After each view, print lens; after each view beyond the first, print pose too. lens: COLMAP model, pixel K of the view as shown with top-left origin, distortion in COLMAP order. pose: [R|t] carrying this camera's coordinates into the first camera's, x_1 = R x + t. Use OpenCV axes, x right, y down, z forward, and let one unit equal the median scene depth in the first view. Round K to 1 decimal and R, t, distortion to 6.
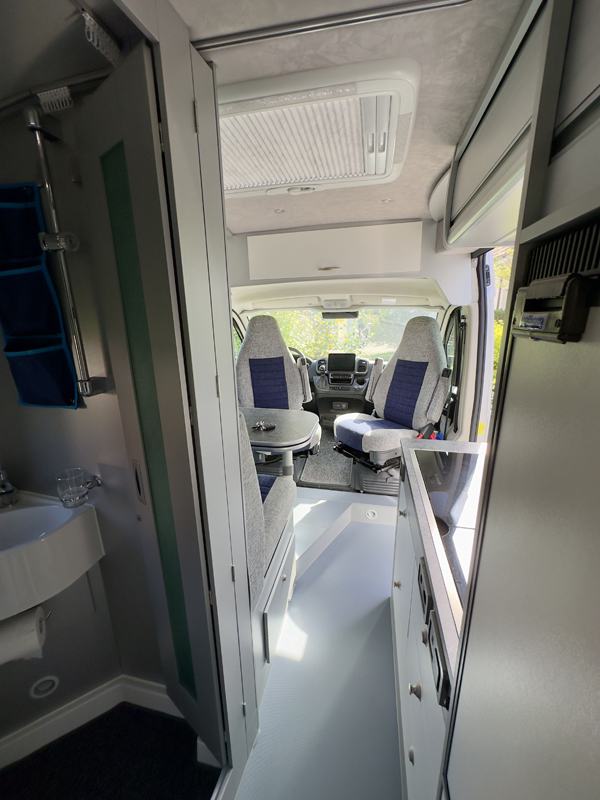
lens RADIAL K [[320.8, 0, 300.0], [0, 320.8, 400.0], [0, 0, 1]] dist [-0.001414, -0.000033]
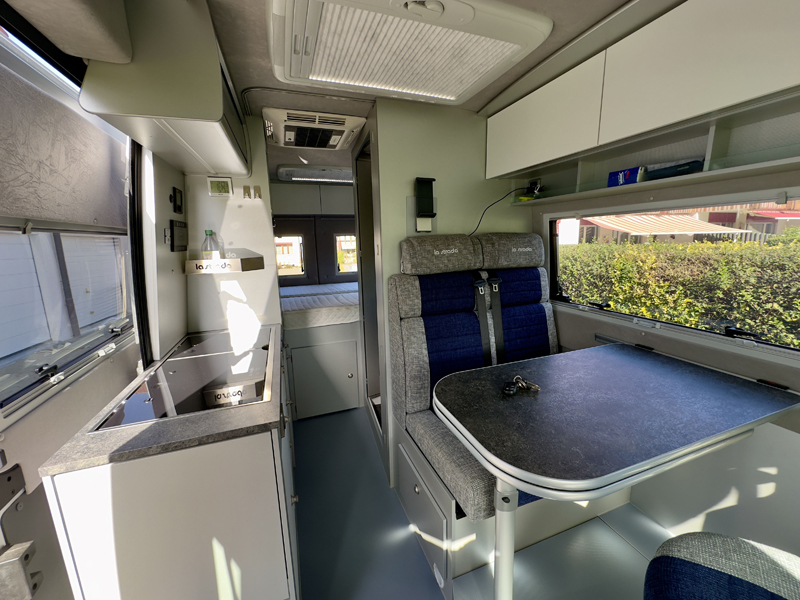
lens RADIAL K [[320.8, 0, 400.0], [0, 320.8, 300.0], [0, 0, 1]] dist [-0.001414, -0.000033]
pose [[-0.840708, 0.138635, -0.523441, 0.233749], [-0.098987, 0.911033, 0.400275, -0.181174], [0.532364, 0.388328, -0.752190, 0.838617]]
